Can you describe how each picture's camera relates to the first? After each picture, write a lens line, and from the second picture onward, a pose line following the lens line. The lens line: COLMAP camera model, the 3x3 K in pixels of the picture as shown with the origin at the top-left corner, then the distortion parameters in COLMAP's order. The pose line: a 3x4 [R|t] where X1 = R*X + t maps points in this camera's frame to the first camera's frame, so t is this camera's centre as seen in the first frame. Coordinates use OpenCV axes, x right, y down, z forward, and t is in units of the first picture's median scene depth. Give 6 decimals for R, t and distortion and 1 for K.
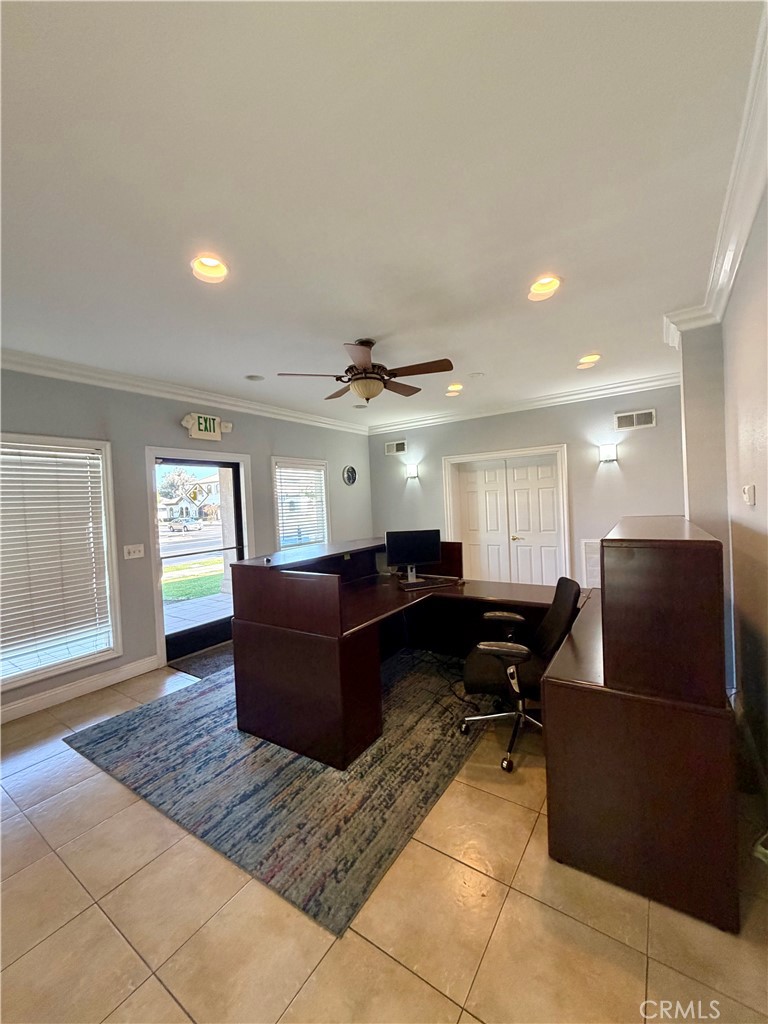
lens RADIAL K [[409.2, 0, 386.0], [0, 409.2, 506.6], [0, 0, 1]] dist [0.001308, 0.000002]
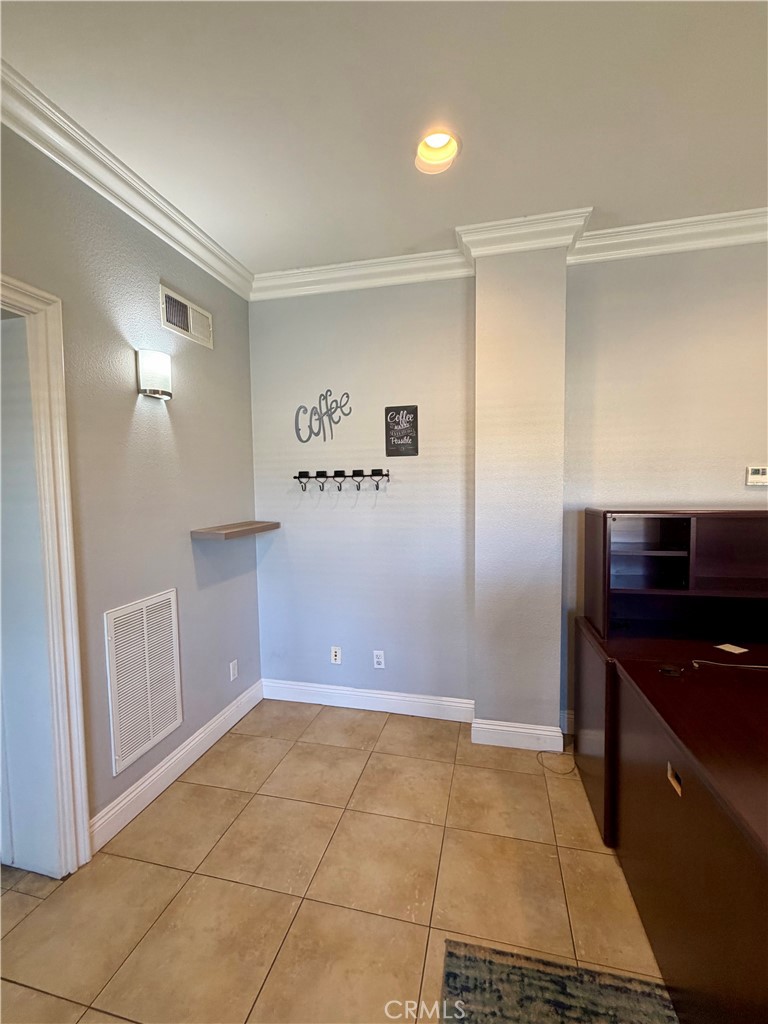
lens RADIAL K [[447.8, 0, 383.9], [0, 447.8, 509.3], [0, 0, 1]] dist [0.001376, -0.000130]
pose [[-0.344849, -0.005189, 0.938644, 0.111182], [0.040747, 0.998959, 0.020493, -0.003731], [-0.937773, 0.045314, -0.344278, 1.763241]]
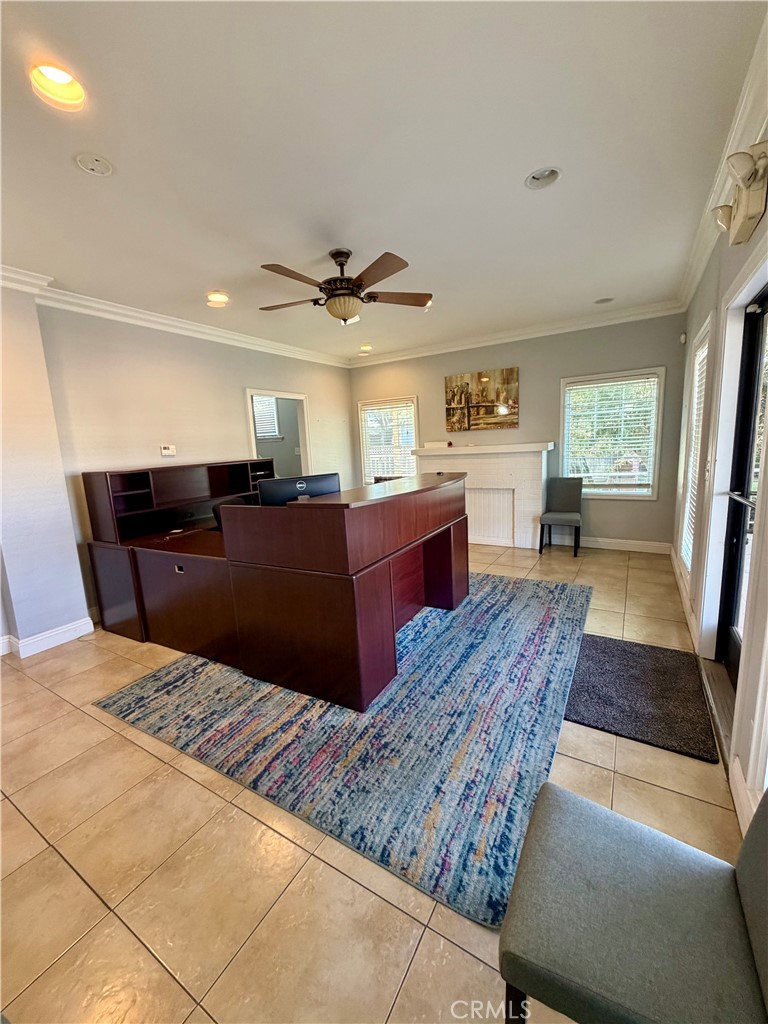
lens RADIAL K [[409.2, 0, 386.0], [0, 409.2, 506.6], [0, 0, 1]] dist [0.001308, 0.000002]
pose [[-0.994249, 0.100379, -0.037324, -0.072562], [0.092681, 0.981119, 0.169752, 0.002195], [0.053659, 0.165316, -0.984780, 2.388673]]
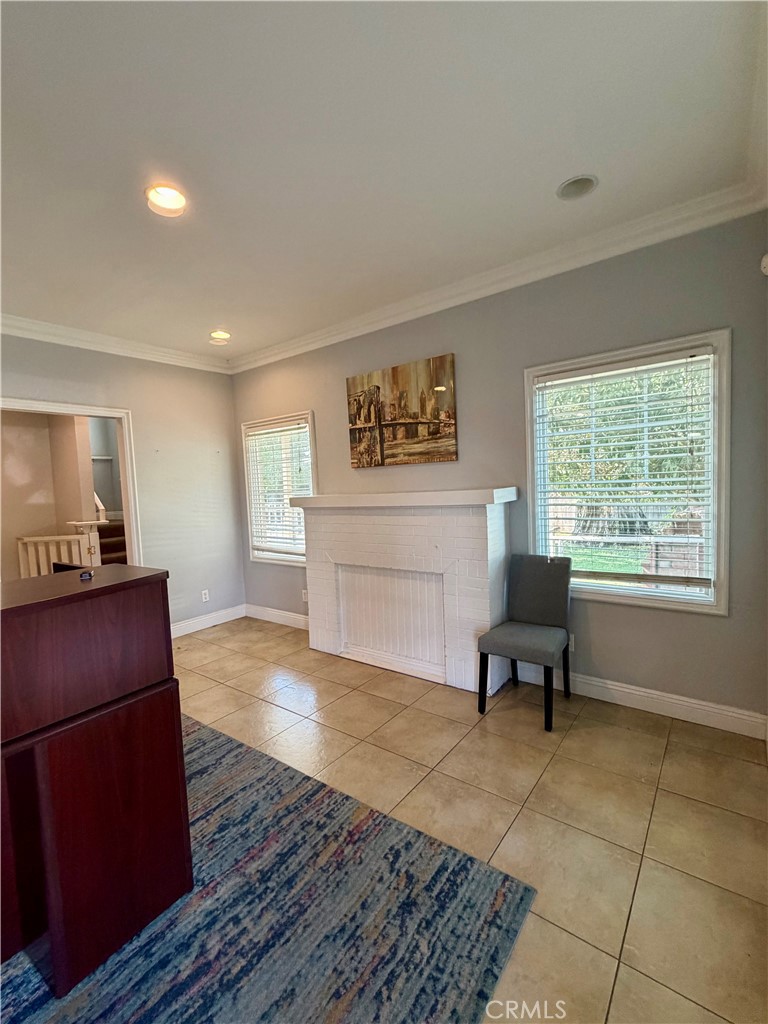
lens RADIAL K [[447.8, 0, 383.9], [0, 447.8, 509.3], [0, 0, 1]] dist [0.001376, -0.000130]
pose [[-0.994606, 0.086250, 0.057624, -0.709845], [0.090160, 0.993527, 0.069097, 0.053638], [-0.051291, 0.073920, -0.995944, 1.592932]]
